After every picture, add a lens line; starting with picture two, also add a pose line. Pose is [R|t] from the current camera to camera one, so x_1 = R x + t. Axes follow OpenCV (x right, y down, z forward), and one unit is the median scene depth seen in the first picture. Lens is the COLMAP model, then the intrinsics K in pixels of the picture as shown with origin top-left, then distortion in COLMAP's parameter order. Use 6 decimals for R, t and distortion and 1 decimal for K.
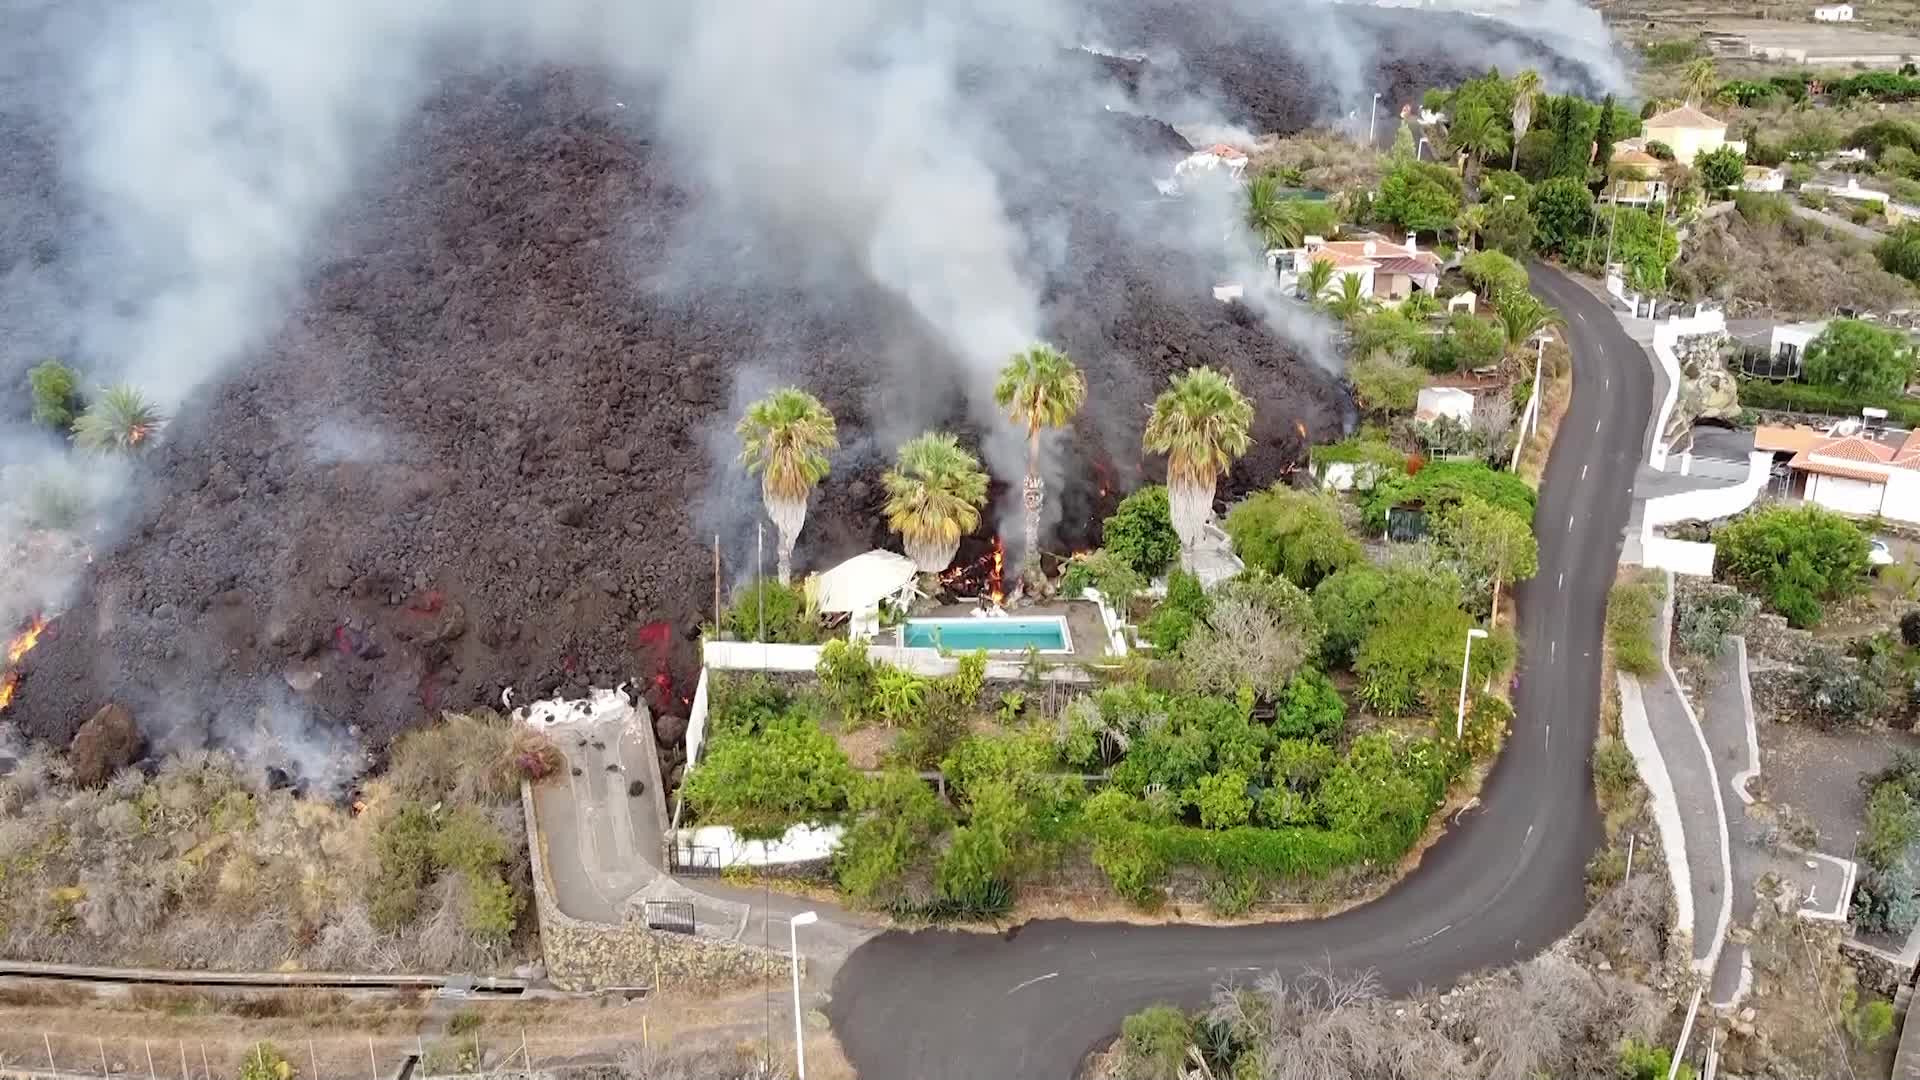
lens RADIAL K [[1544.9, 0, 933.2], [0, 1544.9, 518.2], [0, 0, 1]] dist [-0.000170, -0.006075]
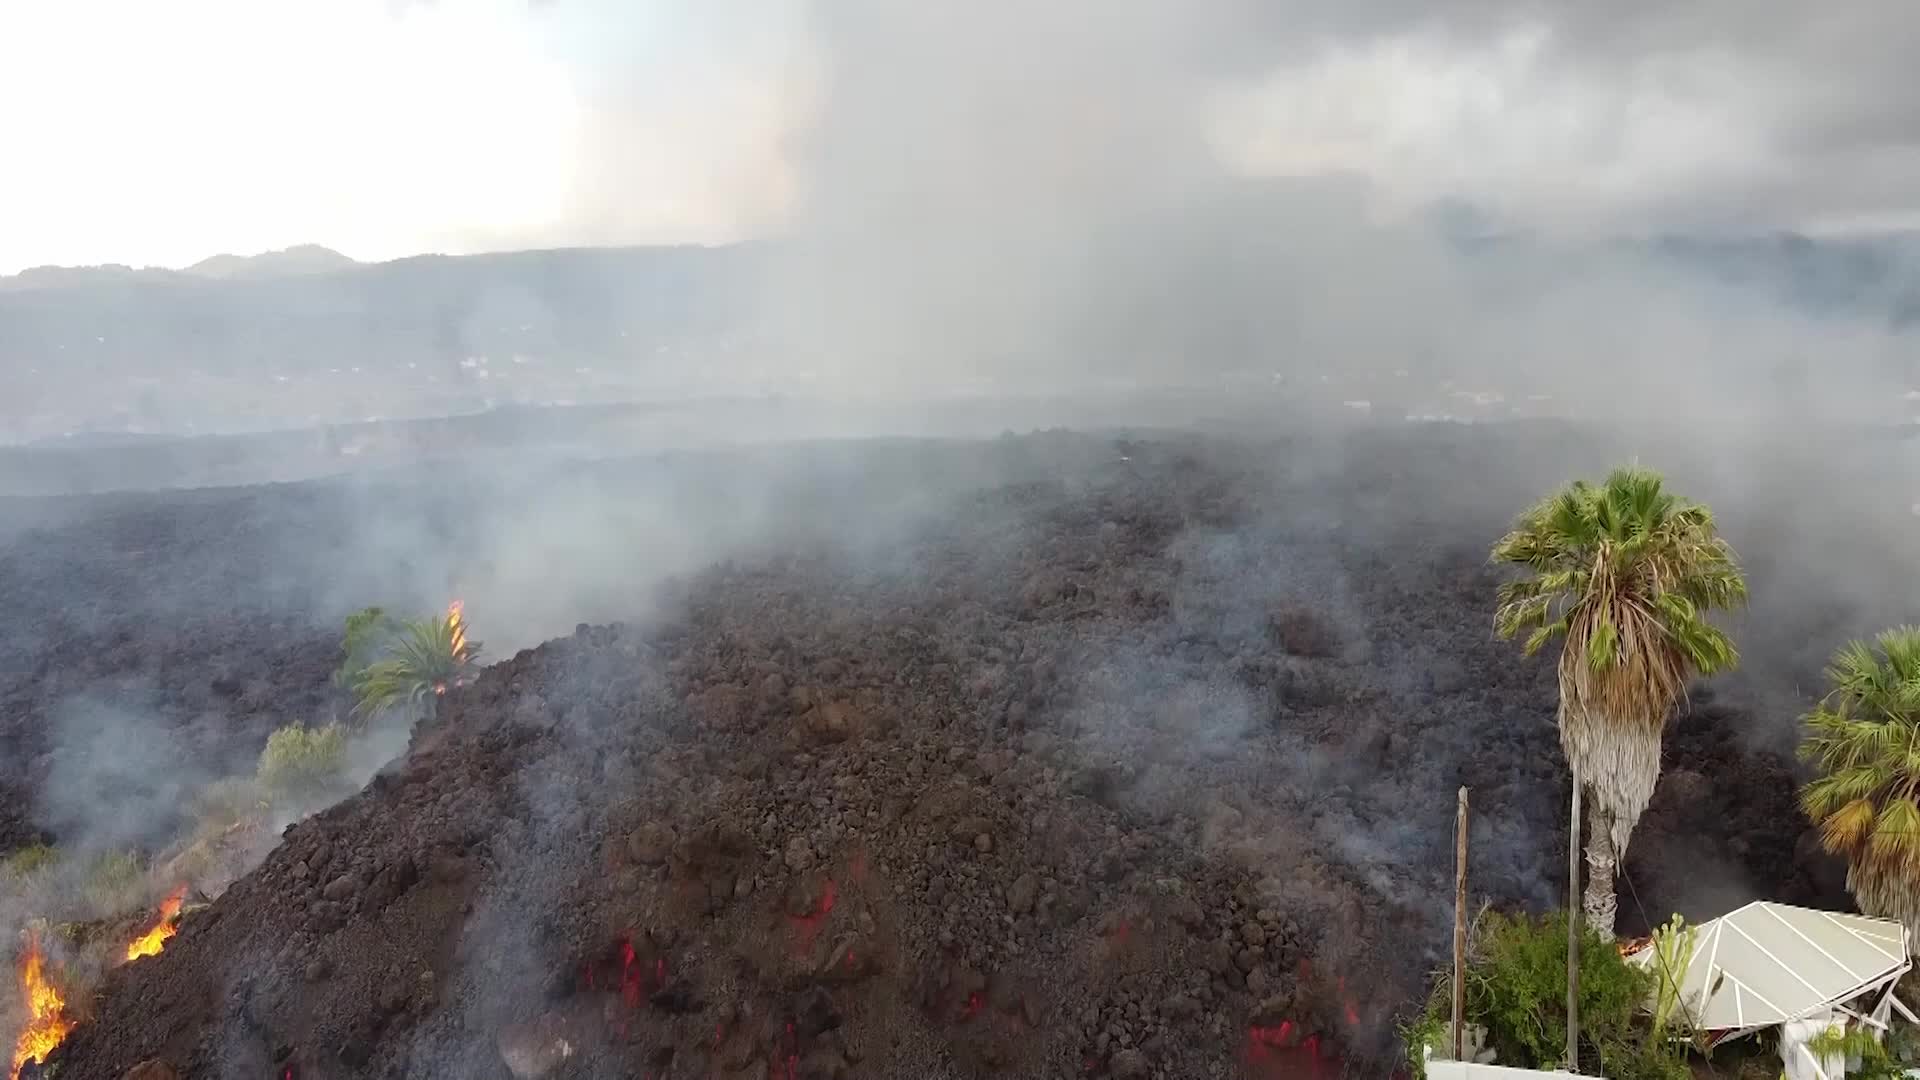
lens RADIAL K [[1544.9, 0, 933.2], [0, 1544.9, 518.2], [0, 0, 1]] dist [-0.000170, -0.006075]
pose [[0.956925, 0.007602, -0.290236, -0.148432], [-0.098070, 0.949364, -0.298479, 0.077146], [0.273270, 0.314086, 0.909216, 0.526689]]
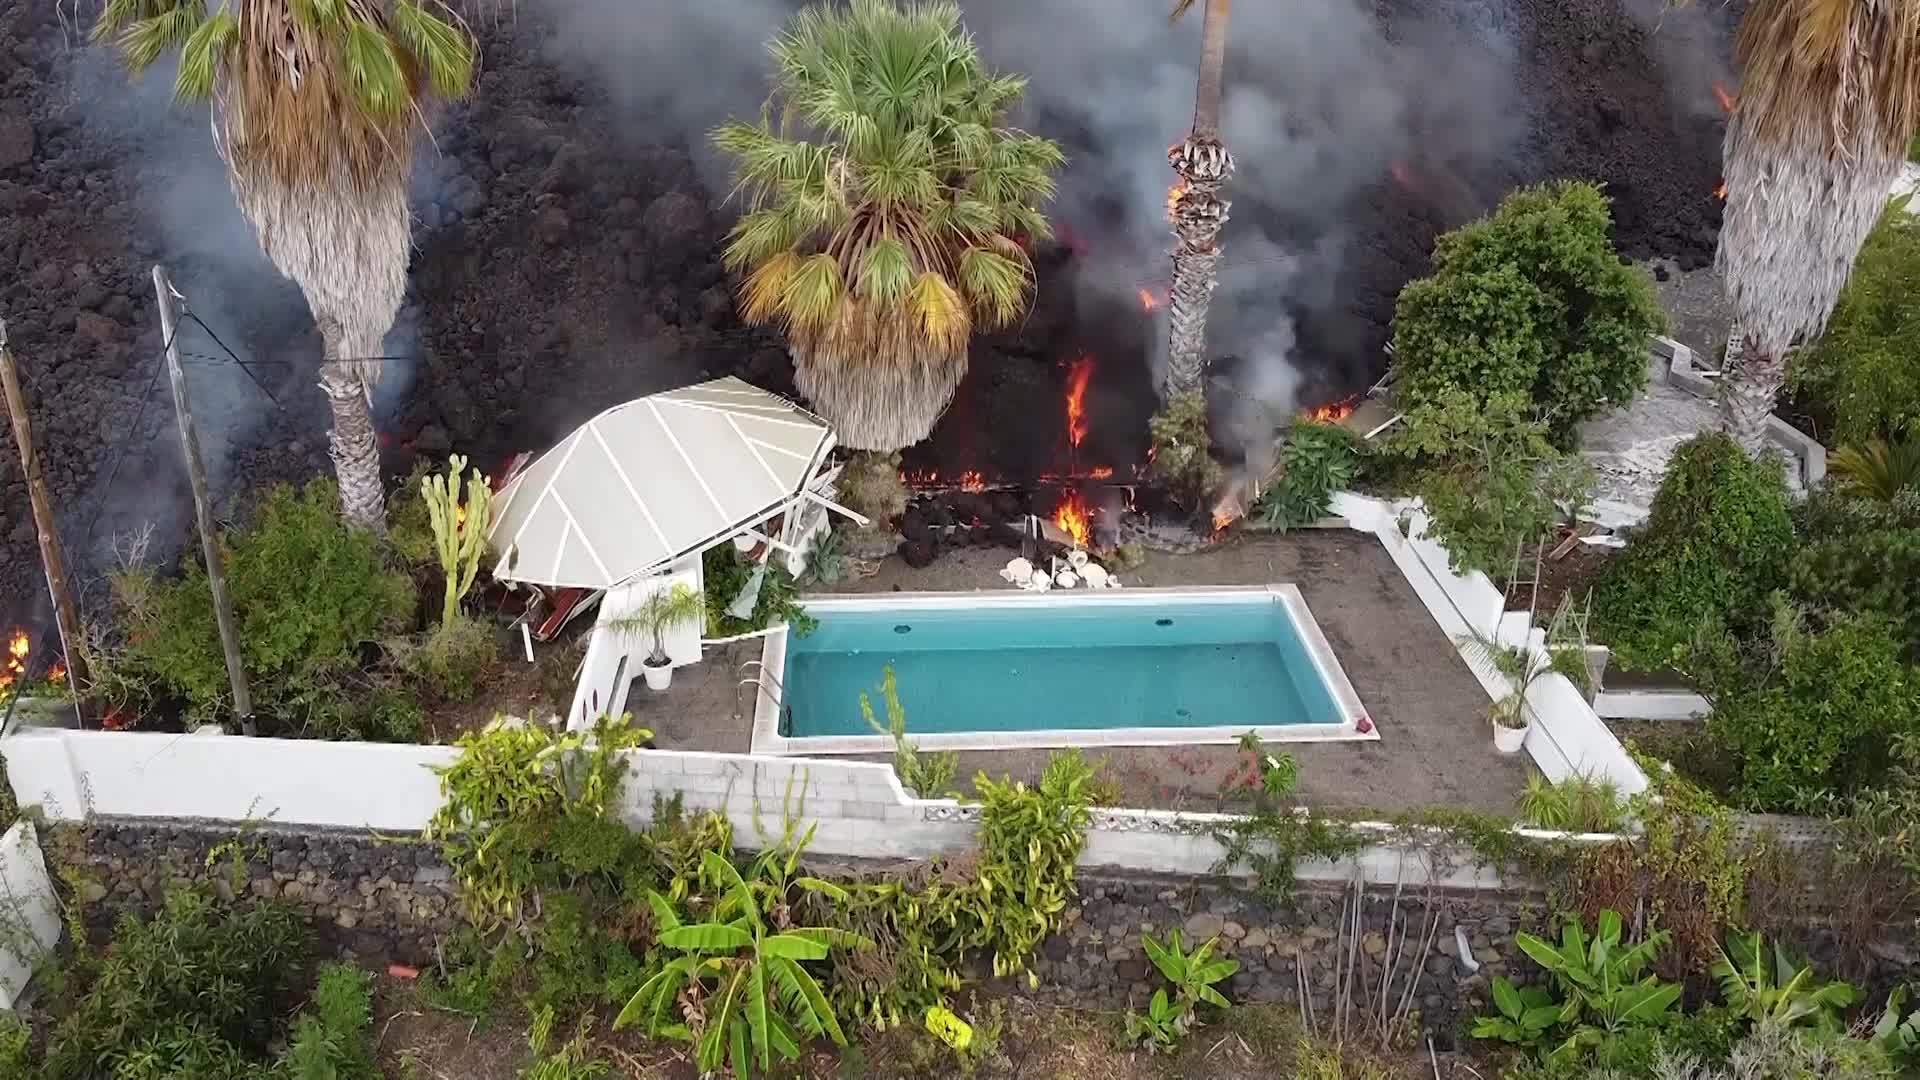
lens RADIAL K [[1544.9, 0, 933.2], [0, 1544.9, 518.2], [0, 0, 1]] dist [-0.000170, -0.006075]
pose [[0.999734, -0.003898, 0.022753, 0.002780], [0.001624, 0.995075, 0.099113, 0.018021], [-0.023027, -0.099050, 0.994816, 0.710264]]
